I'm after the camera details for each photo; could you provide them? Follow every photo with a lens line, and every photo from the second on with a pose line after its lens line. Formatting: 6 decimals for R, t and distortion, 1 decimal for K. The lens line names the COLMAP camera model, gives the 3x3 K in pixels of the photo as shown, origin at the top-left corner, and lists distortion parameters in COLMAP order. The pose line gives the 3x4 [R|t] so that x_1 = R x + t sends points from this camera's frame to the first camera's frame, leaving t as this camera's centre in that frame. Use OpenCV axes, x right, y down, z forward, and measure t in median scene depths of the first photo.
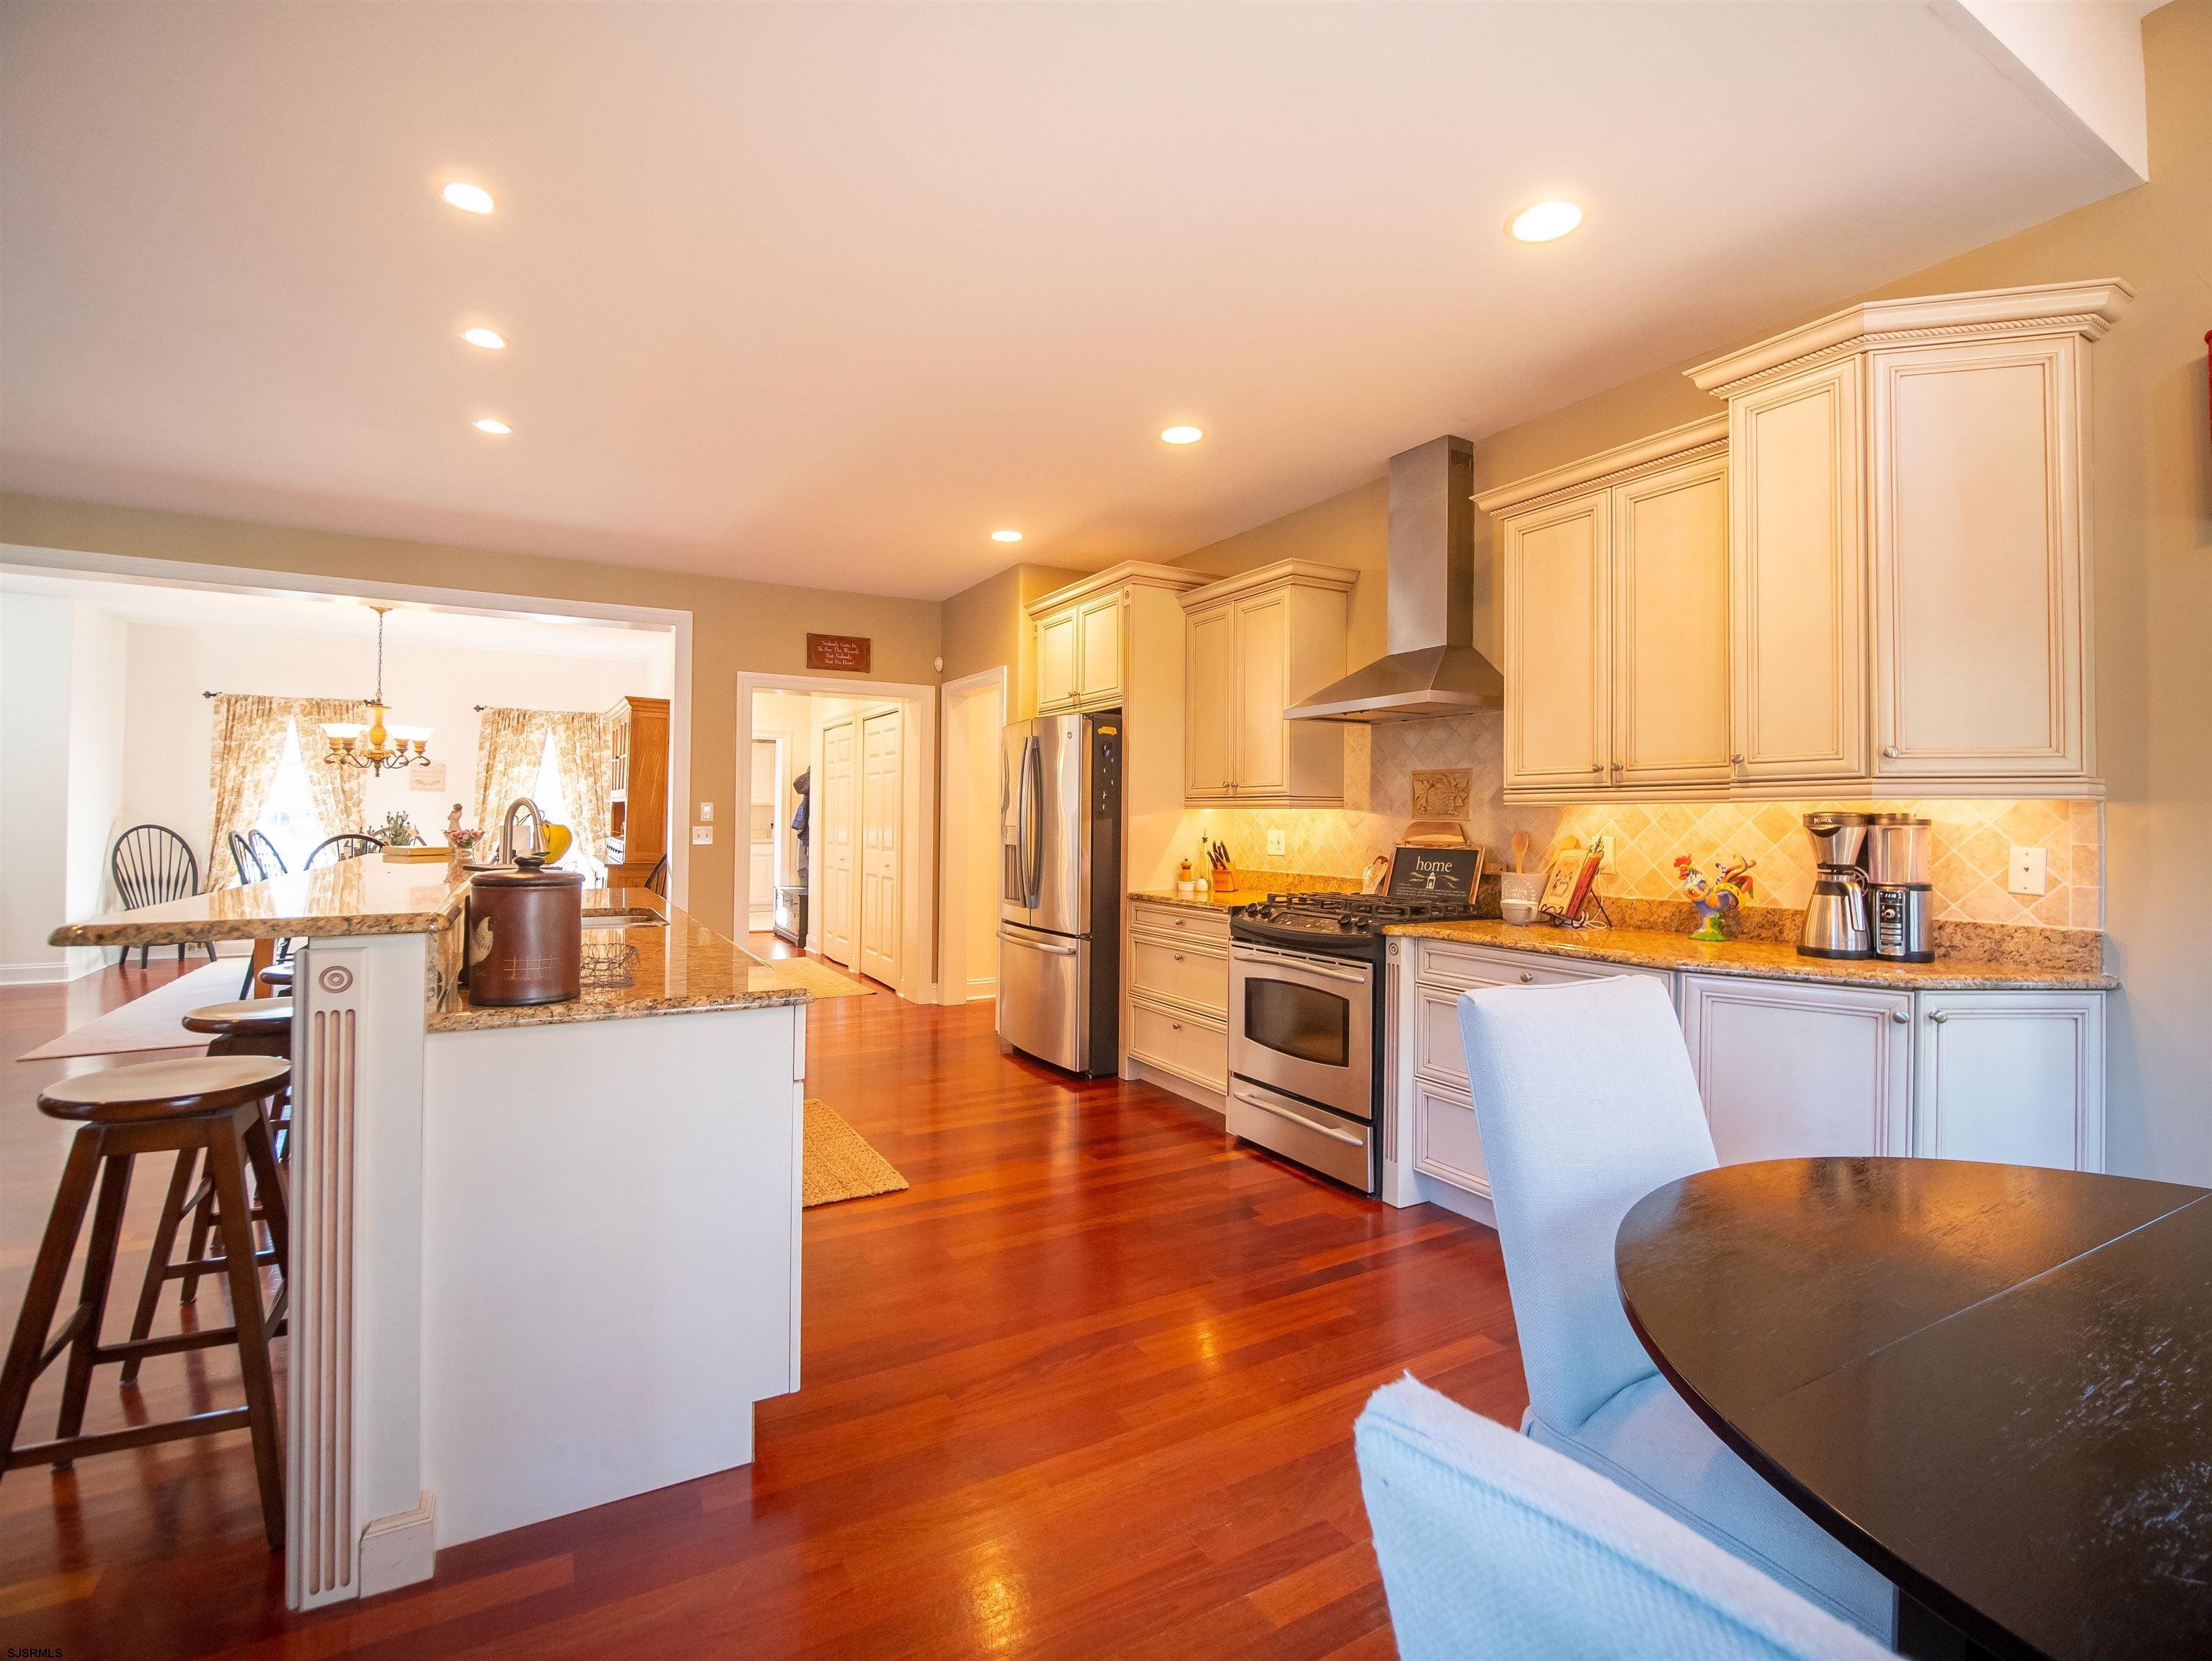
lens RADIAL K [[999.3, 0, 1095.8], [0, 999.3, 818.7], [0, 0, 1]] dist [-0.013706, -0.001383]
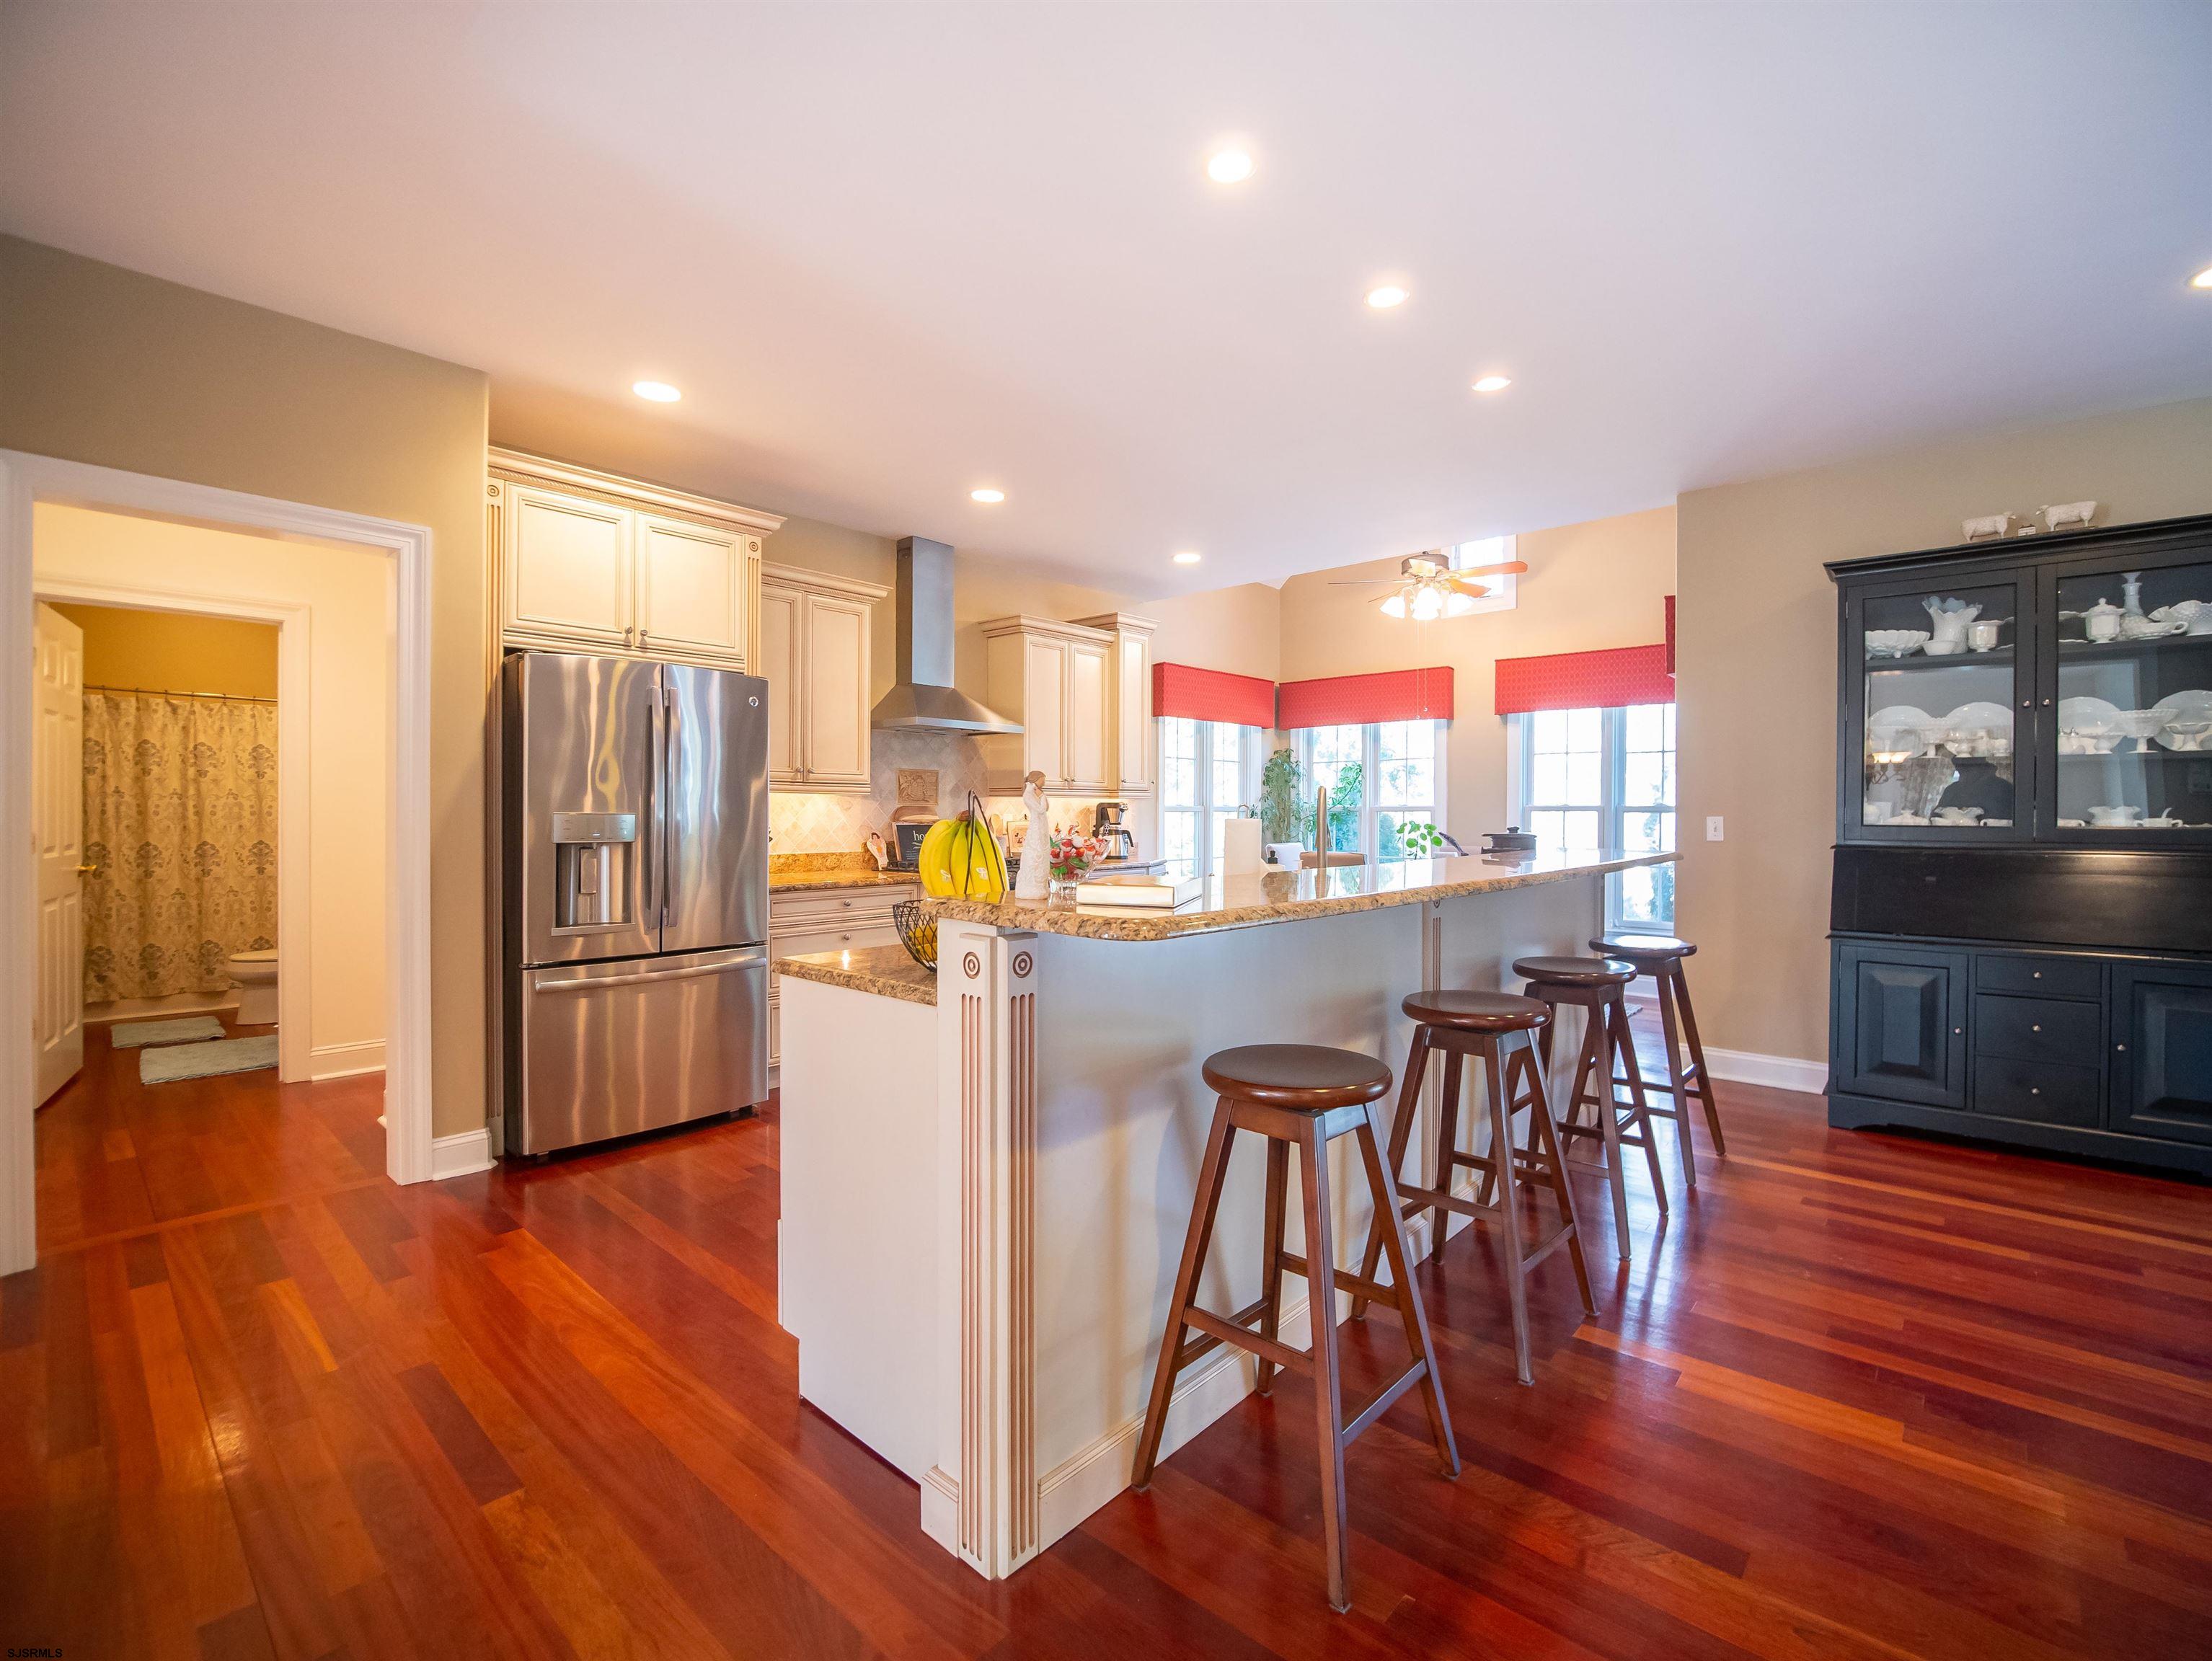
lens RADIAL K [[999.3, 0, 1096.3], [0, 999.3, 823.7], [0, 0, 1]] dist [-0.013706, -0.001383]
pose [[-0.324057, -0.021532, 0.945793, -0.914110], [-0.011100, 0.999759, 0.018958, -0.001143], [-0.945973, -0.004355, -0.324217, 1.015295]]
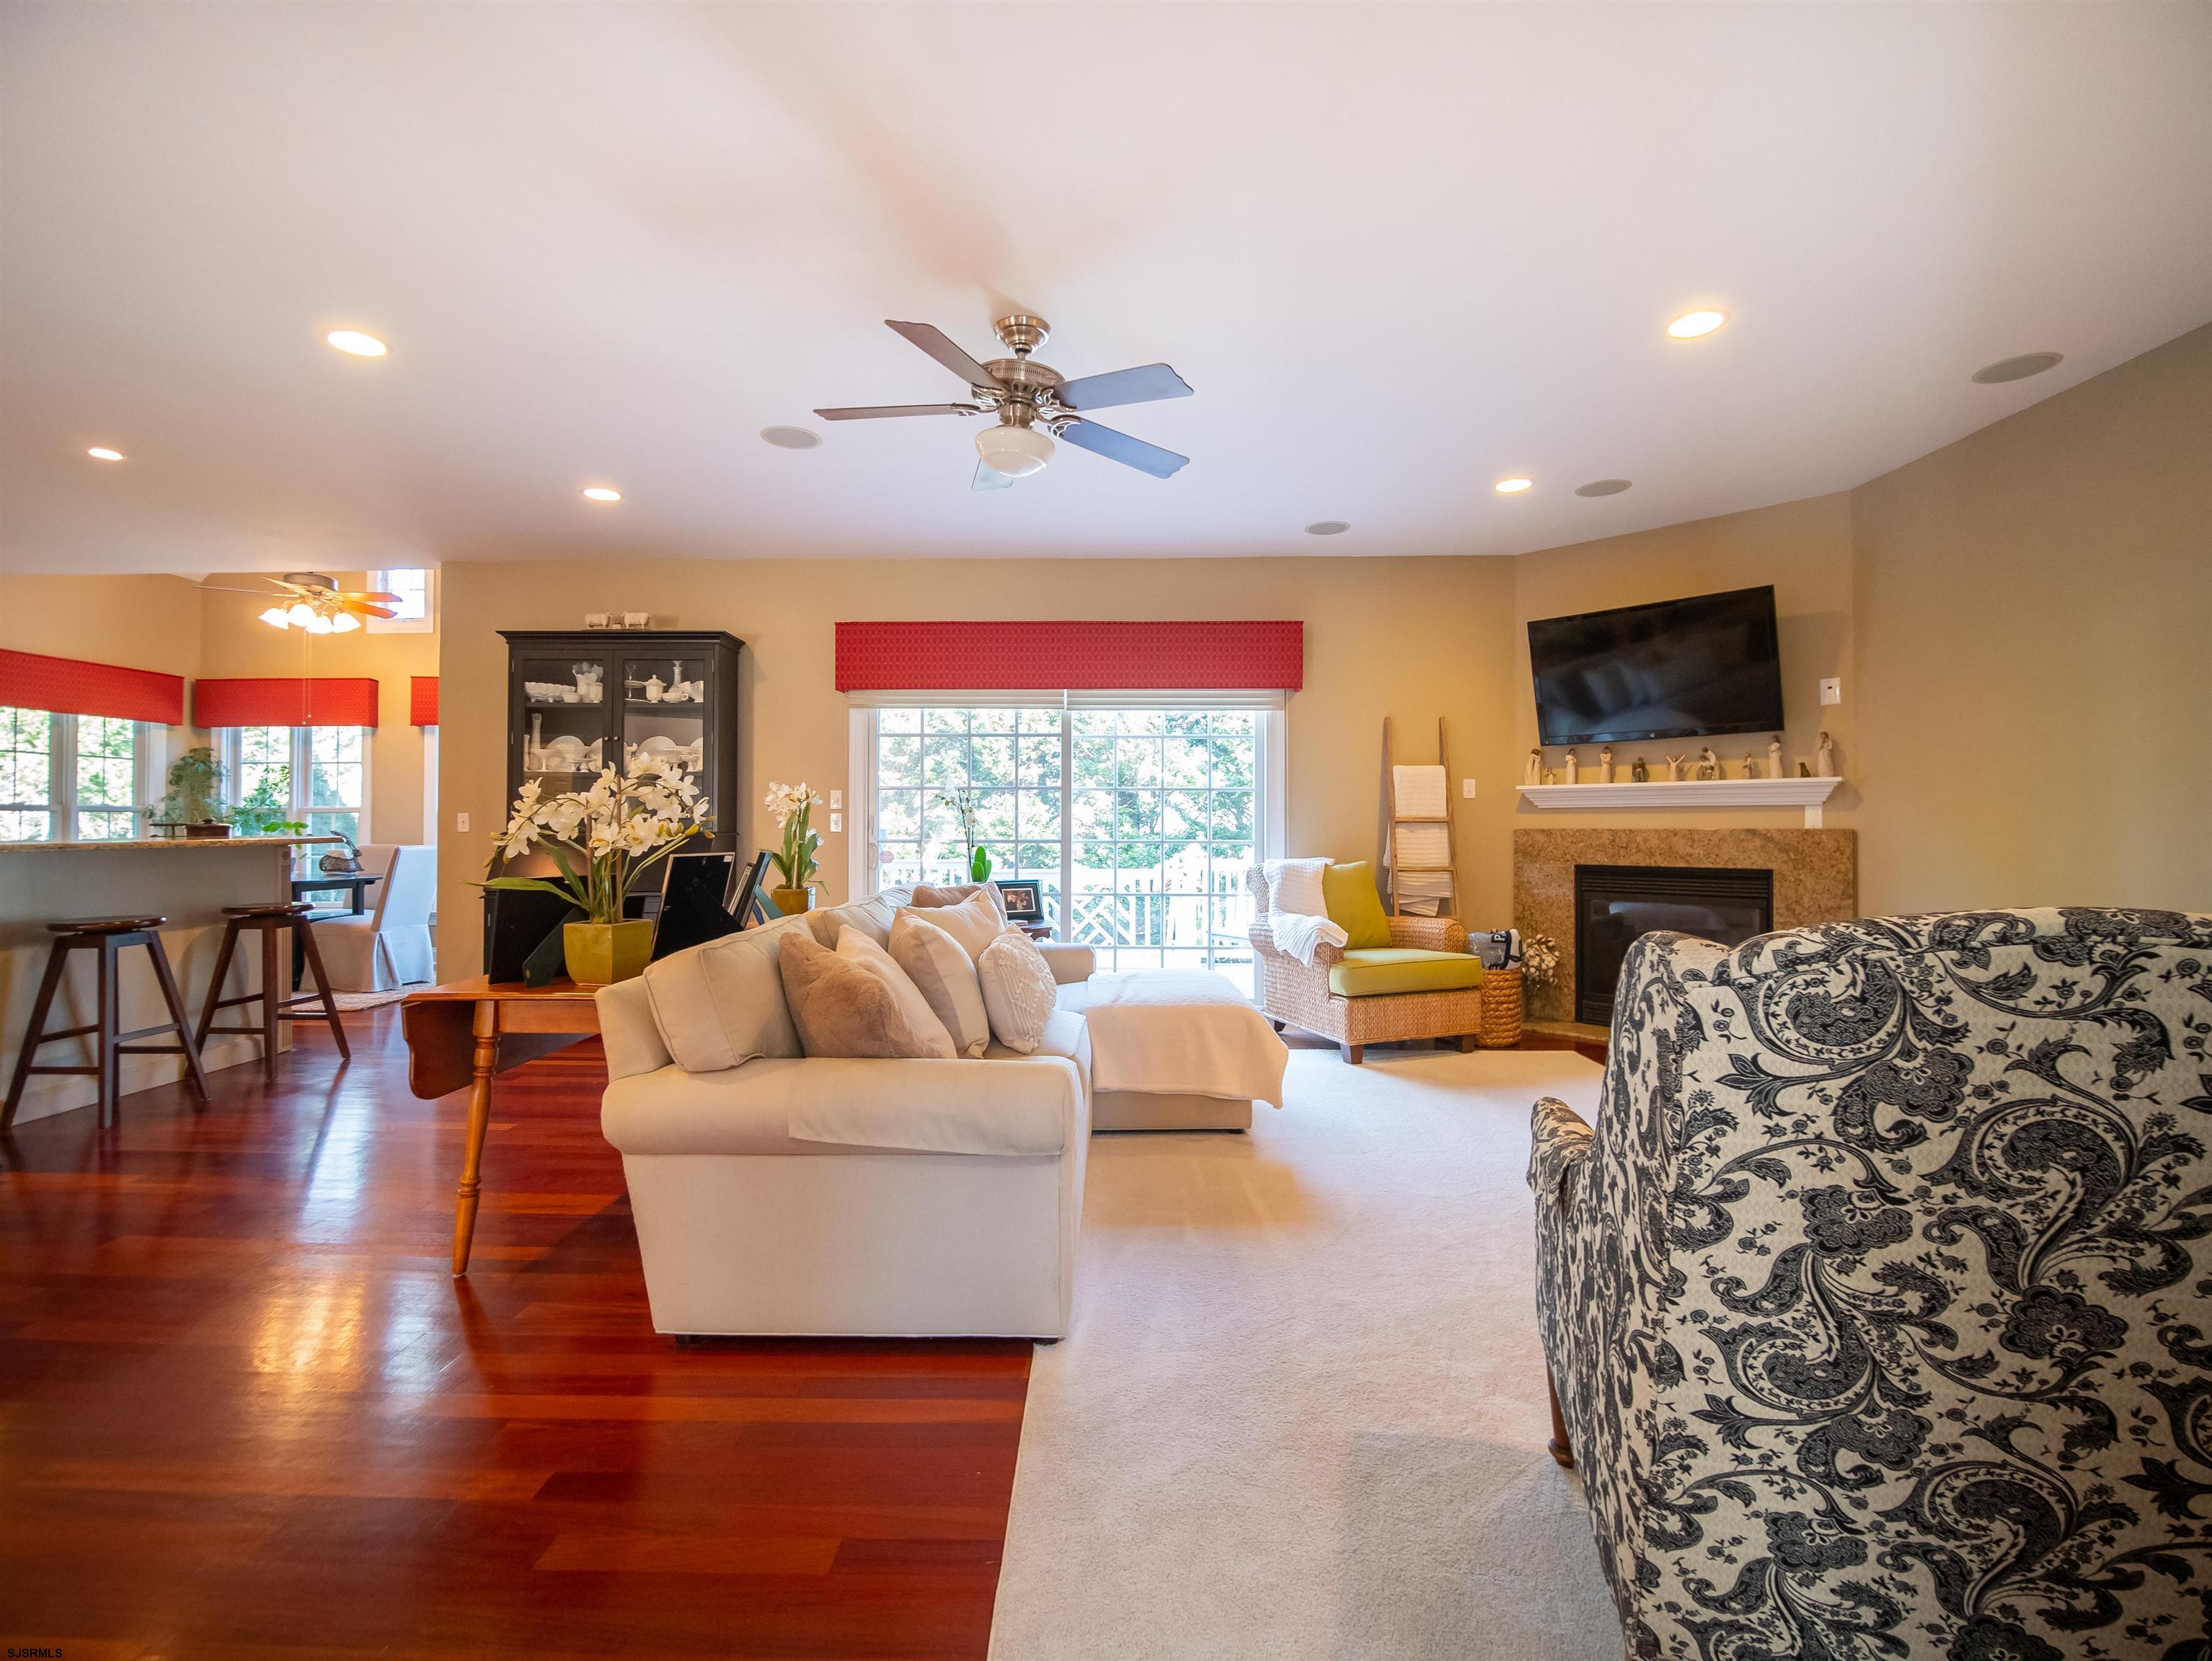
lens RADIAL K [[999.3, 0, 1117.4], [0, 999.3, 830.7], [0, 0, 1]] dist [-0.013706, -0.001383]
pose [[-0.867430, -0.014249, 0.497356, -1.539786], [-0.013652, 0.999895, 0.004836, 0.008845], [-0.497373, -0.002595, -0.867533, 0.819281]]
